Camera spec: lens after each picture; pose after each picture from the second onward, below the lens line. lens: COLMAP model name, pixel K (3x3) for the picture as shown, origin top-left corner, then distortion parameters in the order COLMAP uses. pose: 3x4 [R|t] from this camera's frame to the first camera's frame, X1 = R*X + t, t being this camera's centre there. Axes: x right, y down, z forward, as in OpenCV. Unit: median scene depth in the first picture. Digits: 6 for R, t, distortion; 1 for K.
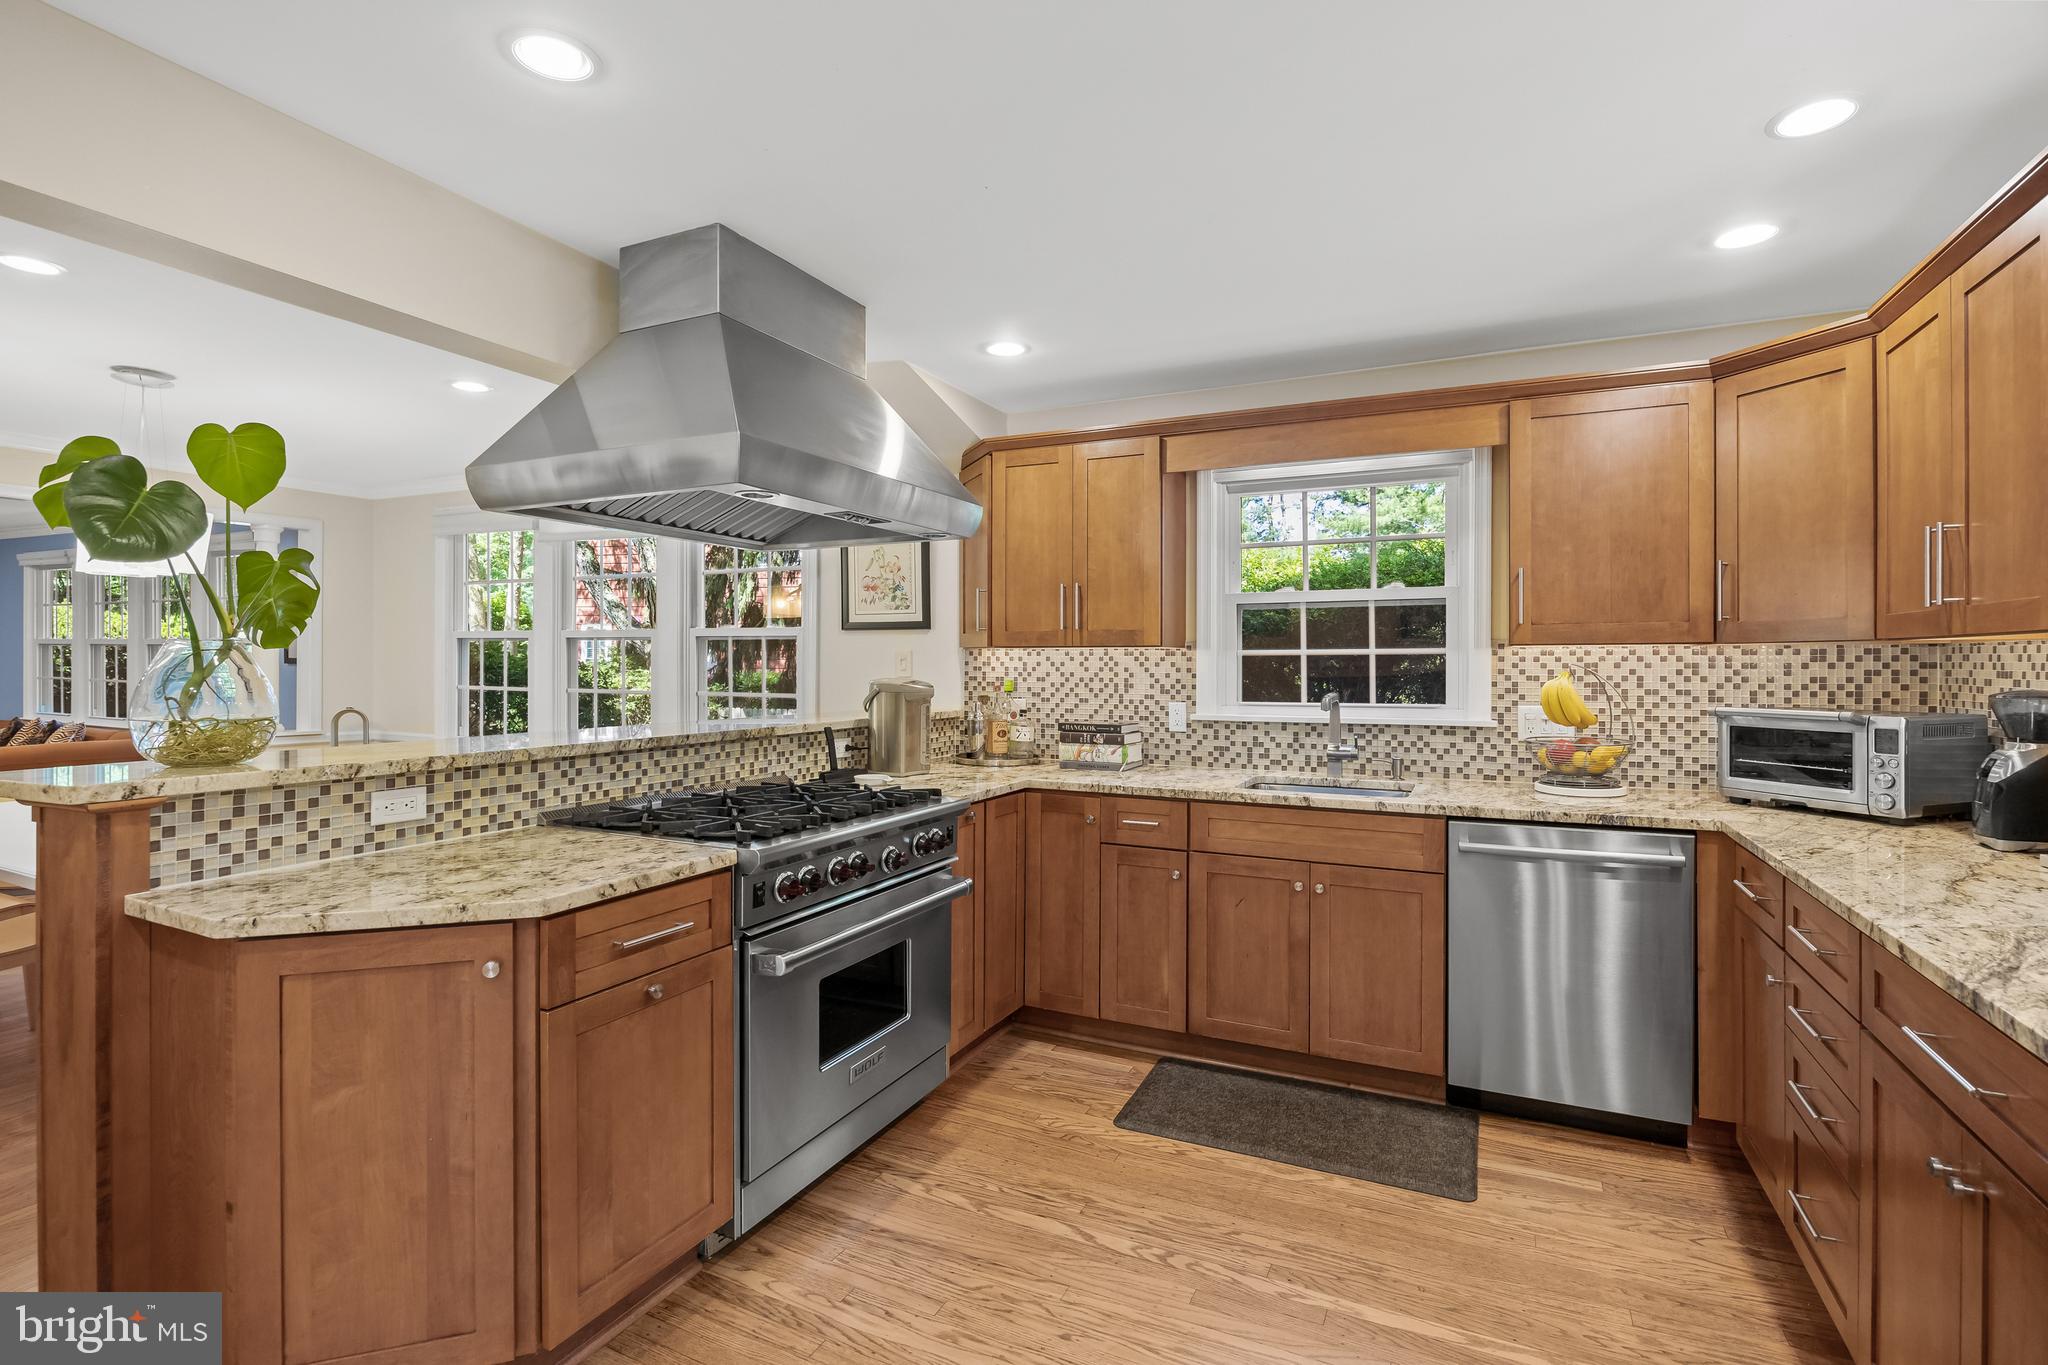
lens RADIAL K [[962.0, 0, 1031.5], [0, 962.0, 663.6], [0, 0, 1]] dist [-0.013855, 0.001118]
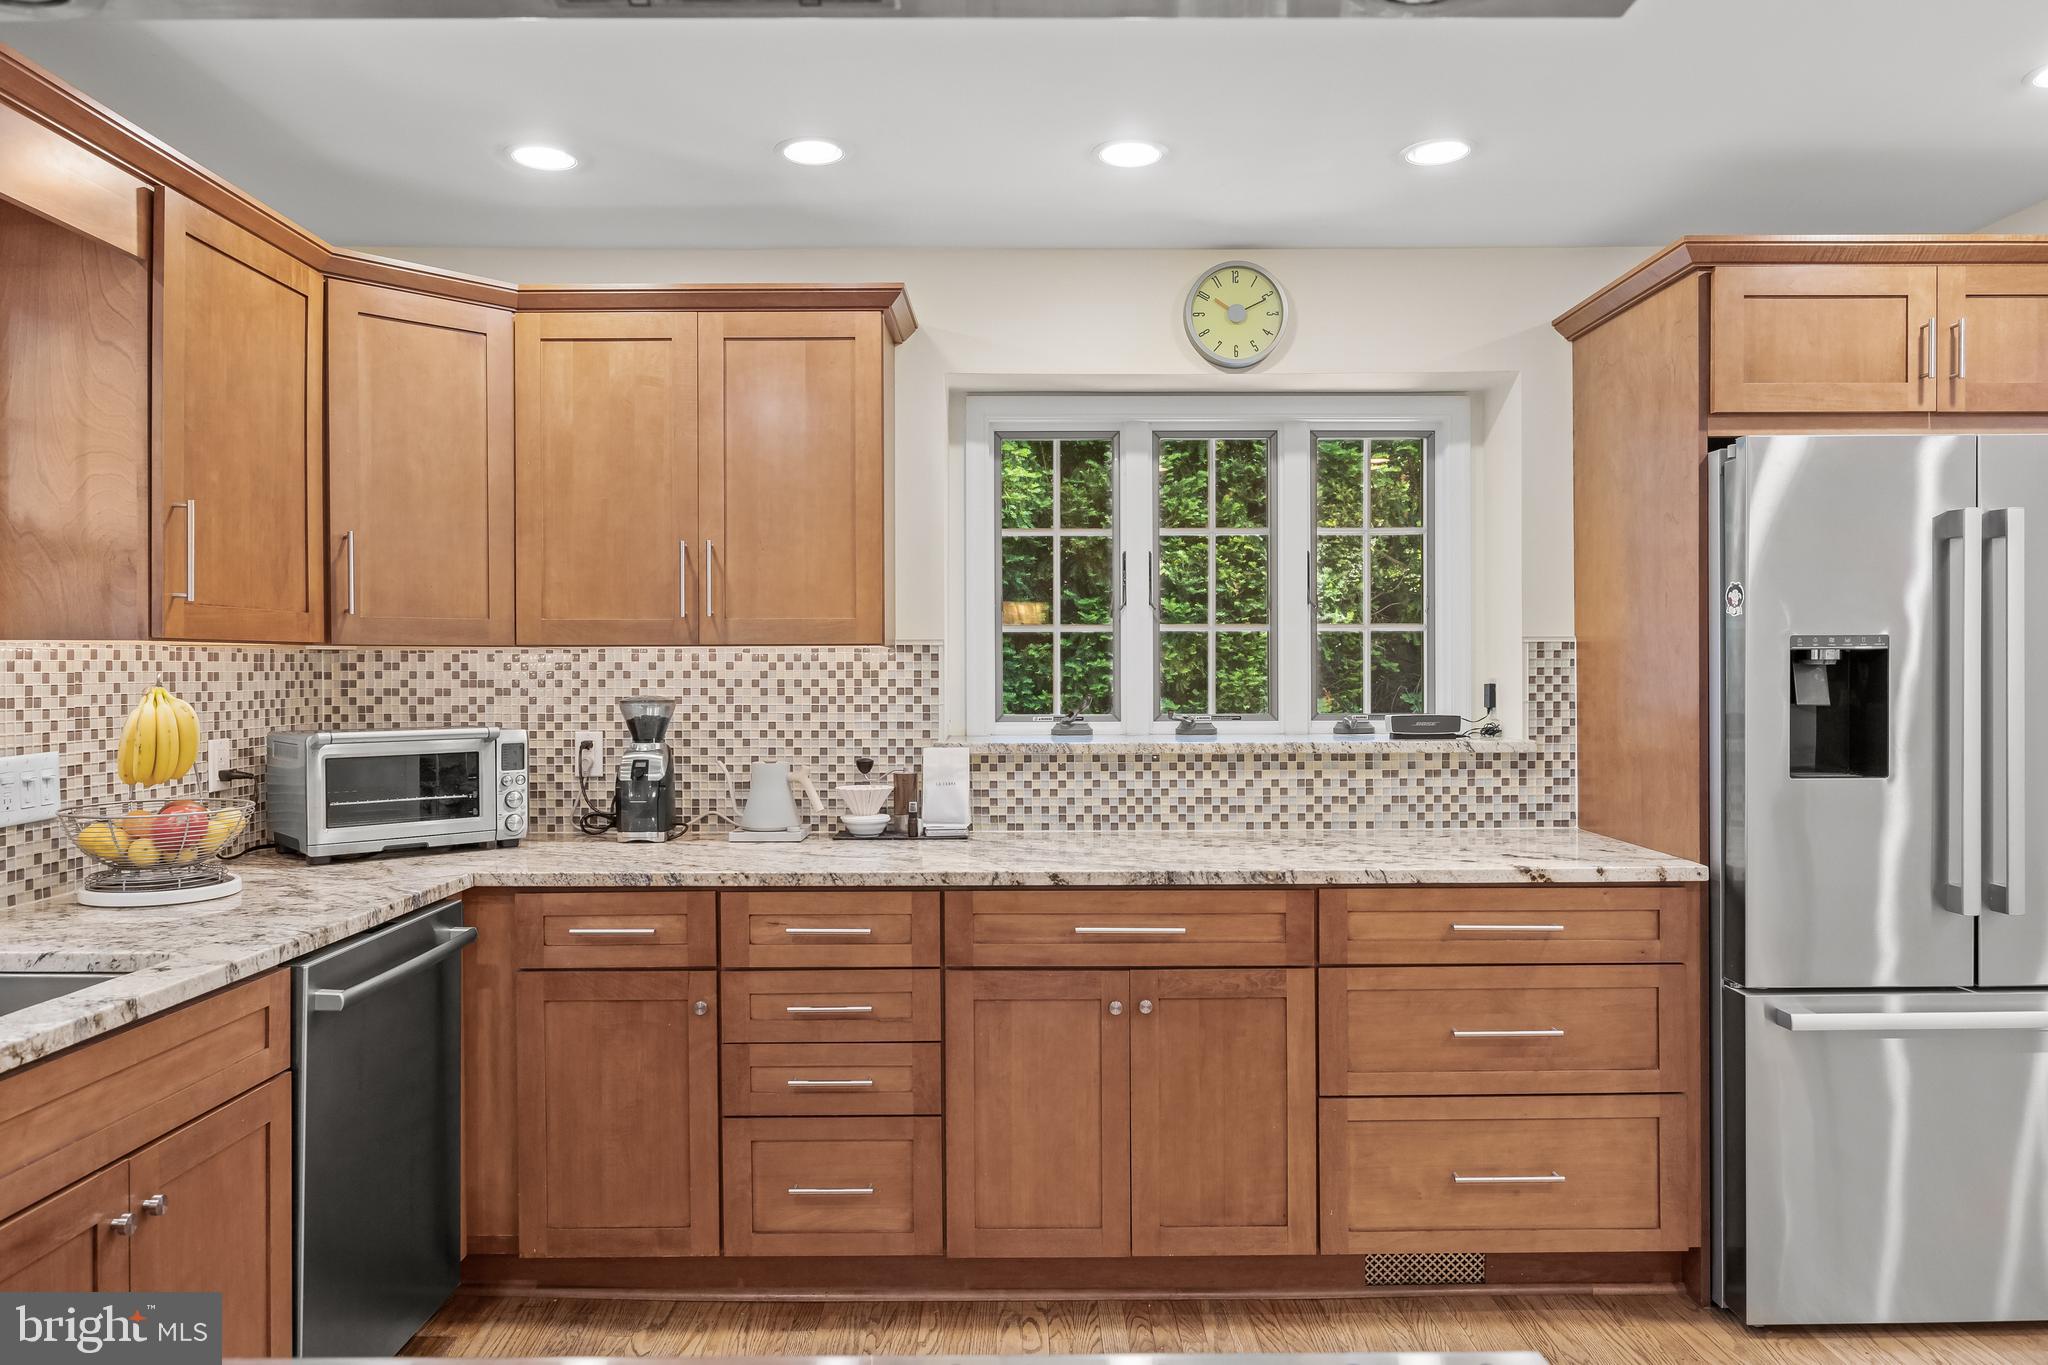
lens RADIAL K [[1335.1, 0, 1033.3], [0, 1335.1, 676.3], [0, 0, 1]] dist [-0.007692, -0.008671]
pose [[-0.425438, -0.004153, 0.904978, -0.391034], [0.004165, 0.999970, 0.006546, -0.001683], [-0.904978, 0.006554, -0.425408, 0.893457]]
